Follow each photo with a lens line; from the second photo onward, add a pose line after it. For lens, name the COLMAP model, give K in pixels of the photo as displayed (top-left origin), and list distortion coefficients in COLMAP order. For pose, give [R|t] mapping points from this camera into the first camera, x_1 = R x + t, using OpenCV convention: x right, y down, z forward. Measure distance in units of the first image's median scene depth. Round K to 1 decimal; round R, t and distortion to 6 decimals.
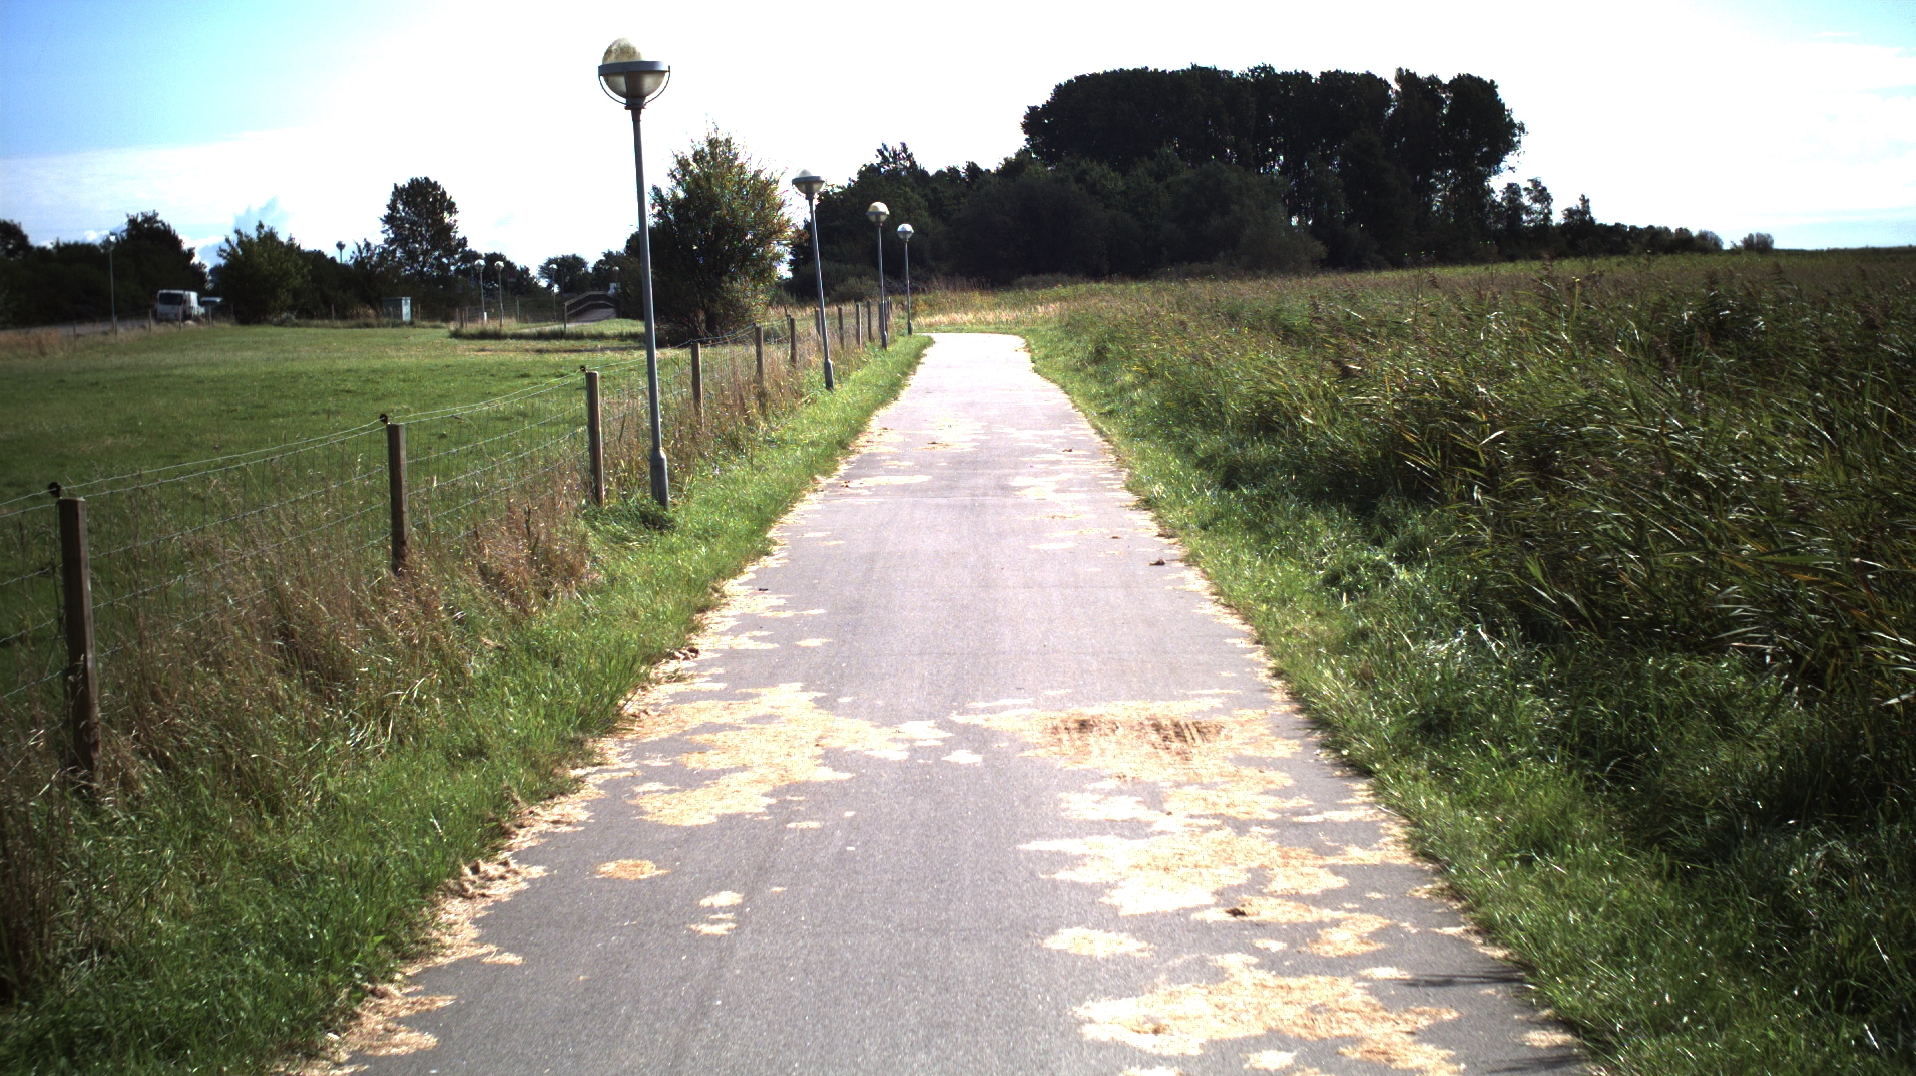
lens RADIAL K [[3401.0, 0, 958.0], [0, 3401.0, 538.0], [0, 0, 1]] dist [-0.322752, 0.555979]
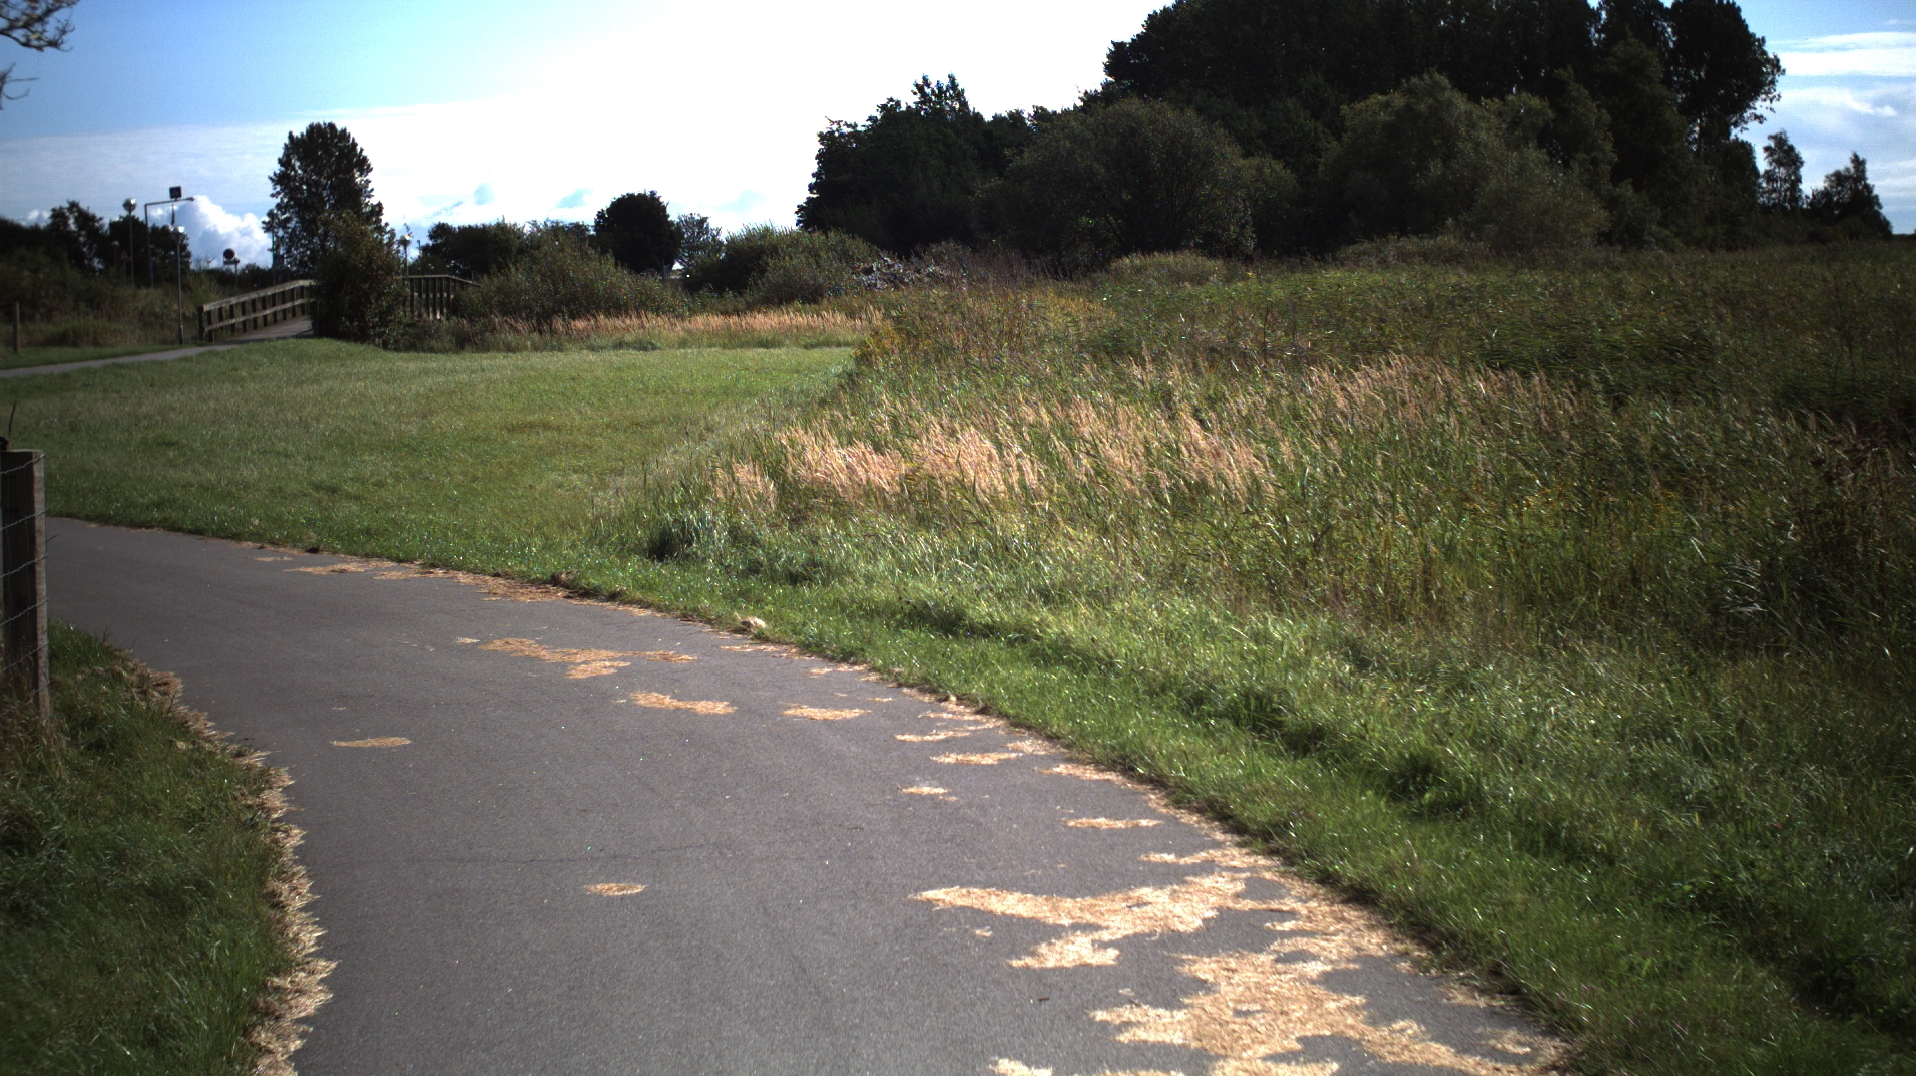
lens RADIAL K [[3401.0, 0, 958.0], [0, 3401.0, 538.0], [0, 0, 1]] dist [-0.322752, 0.555979]
pose [[0.999781, 0.007328, -0.019577, 0.001819], [-0.007226, 0.999960, 0.005271, -0.029806], [0.019615, -0.005128, 0.999794, 0.395749]]
